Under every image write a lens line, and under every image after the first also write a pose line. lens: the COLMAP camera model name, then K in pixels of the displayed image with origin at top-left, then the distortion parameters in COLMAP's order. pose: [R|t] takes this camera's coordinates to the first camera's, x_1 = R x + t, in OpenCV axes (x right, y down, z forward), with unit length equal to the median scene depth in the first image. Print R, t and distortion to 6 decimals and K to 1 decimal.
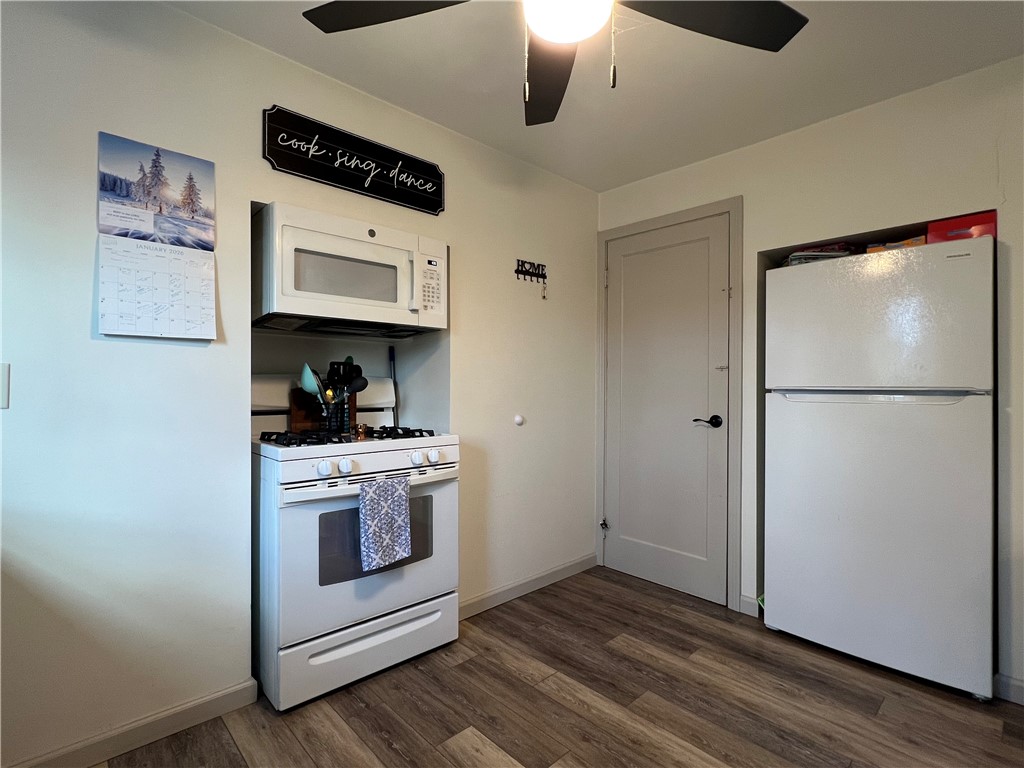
lens RADIAL K [[500.1, 0, 505.3], [0, 500.1, 382.5], [0, 0, 1]] dist [-0.004276, -0.000799]
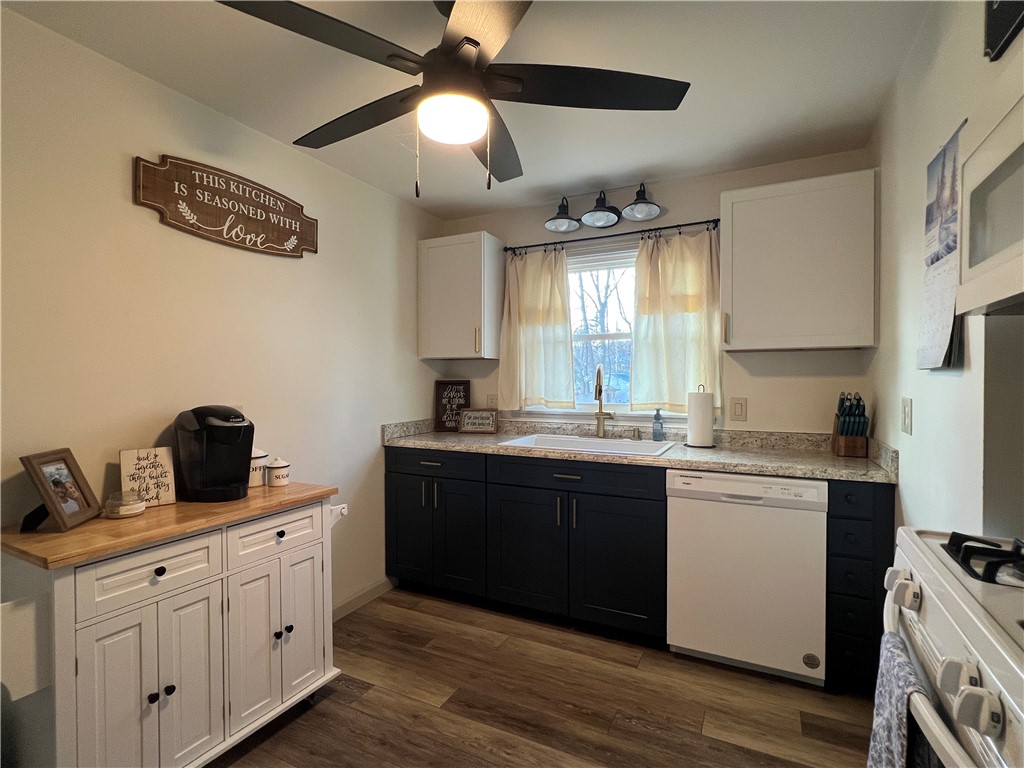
lens RADIAL K [[500.1, 0, 508.2], [0, 500.1, 381.1], [0, 0, 1]] dist [-0.004276, -0.000799]
pose [[-0.938939, -0.002796, -0.344071, 0.251403], [-0.001914, 0.999994, -0.002903, -0.054594], [0.344077, -0.002068, -0.938939, 1.309074]]
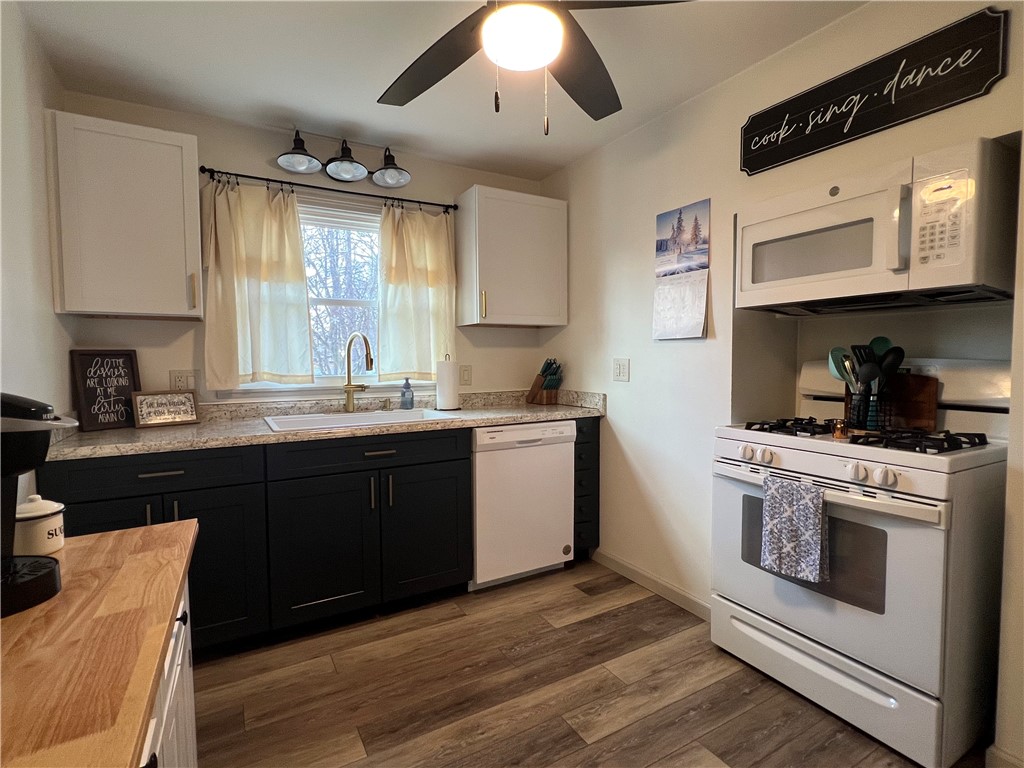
lens RADIAL K [[500.1, 0, 504.2], [0, 500.1, 381.8], [0, 0, 1]] dist [-0.004276, -0.000799]
pose [[-0.231380, 0.042271, -0.971945, 0.732003], [0.011805, 0.999104, 0.040642, -0.024121], [0.972792, -0.002070, -0.231672, 0.709104]]
